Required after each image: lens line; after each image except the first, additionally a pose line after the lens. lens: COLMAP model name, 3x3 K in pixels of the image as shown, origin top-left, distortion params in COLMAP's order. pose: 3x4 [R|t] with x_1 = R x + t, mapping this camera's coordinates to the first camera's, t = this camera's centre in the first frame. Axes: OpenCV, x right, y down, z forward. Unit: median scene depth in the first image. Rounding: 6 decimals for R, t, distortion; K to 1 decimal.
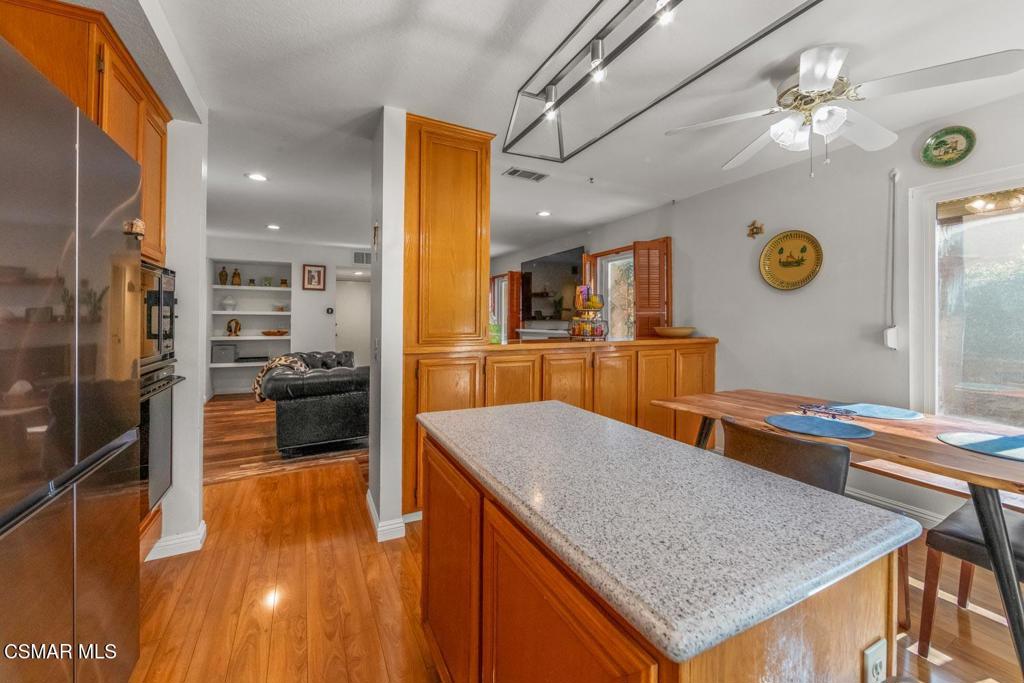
lens RADIAL K [[407.6, 0, 517.0], [0, 407.6, 319.3], [0, 0, 1]] dist [-0.004214, -0.000206]
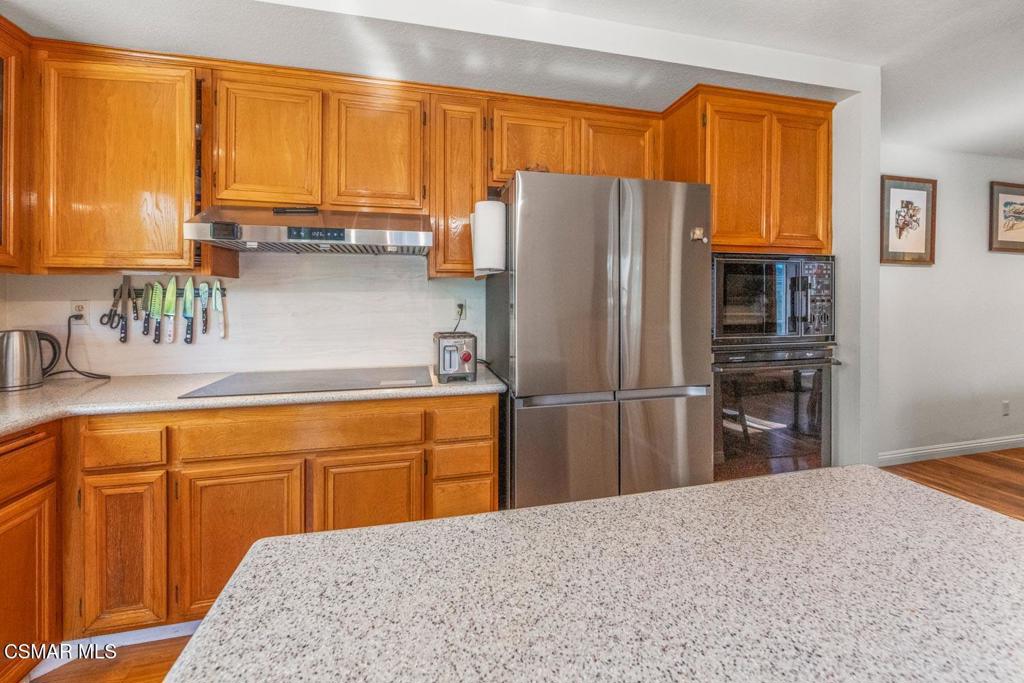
lens RADIAL K [[407.6, 0, 507.8], [0, 407.6, 302.5], [0, 0, 1]] dist [-0.004214, -0.000206]
pose [[-0.238152, -0.002077, -0.971226, 0.202450], [0.001505, 0.999996, -0.002508, -0.000675], [0.971227, -0.002059, -0.238148, 0.284710]]
